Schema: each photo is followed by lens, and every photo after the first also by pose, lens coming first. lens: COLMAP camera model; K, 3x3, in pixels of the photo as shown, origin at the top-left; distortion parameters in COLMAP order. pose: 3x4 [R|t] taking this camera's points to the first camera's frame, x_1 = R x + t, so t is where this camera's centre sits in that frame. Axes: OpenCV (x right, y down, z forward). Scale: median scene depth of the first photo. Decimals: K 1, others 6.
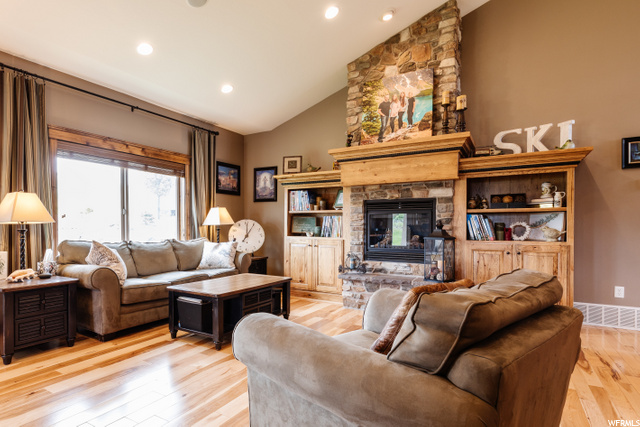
lens RADIAL K [[345.8, 0, 310.7], [0, 345.8, 227.6], [0, 0, 1]] dist [0.008401, 0.001089]
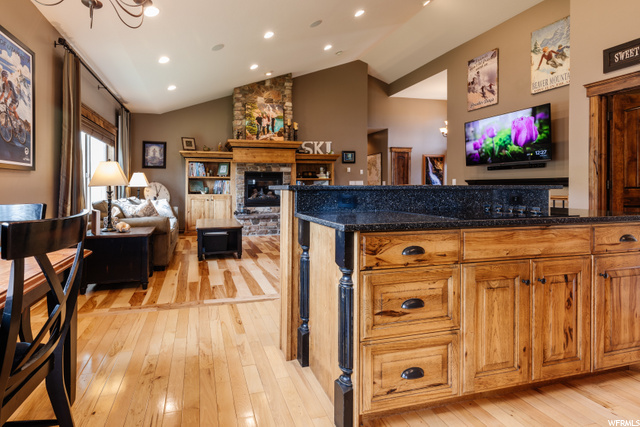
lens RADIAL K [[301.9, 0, 272.2], [0, 301.9, 187.5], [0, 0, 1]] dist [0.010978, -0.000999]
pose [[0.698197, -0.007717, 0.715864, -0.843765], [0.007353, 0.999966, 0.003608, -0.005715], [-0.715868, 0.002744, 0.698230, -0.127536]]
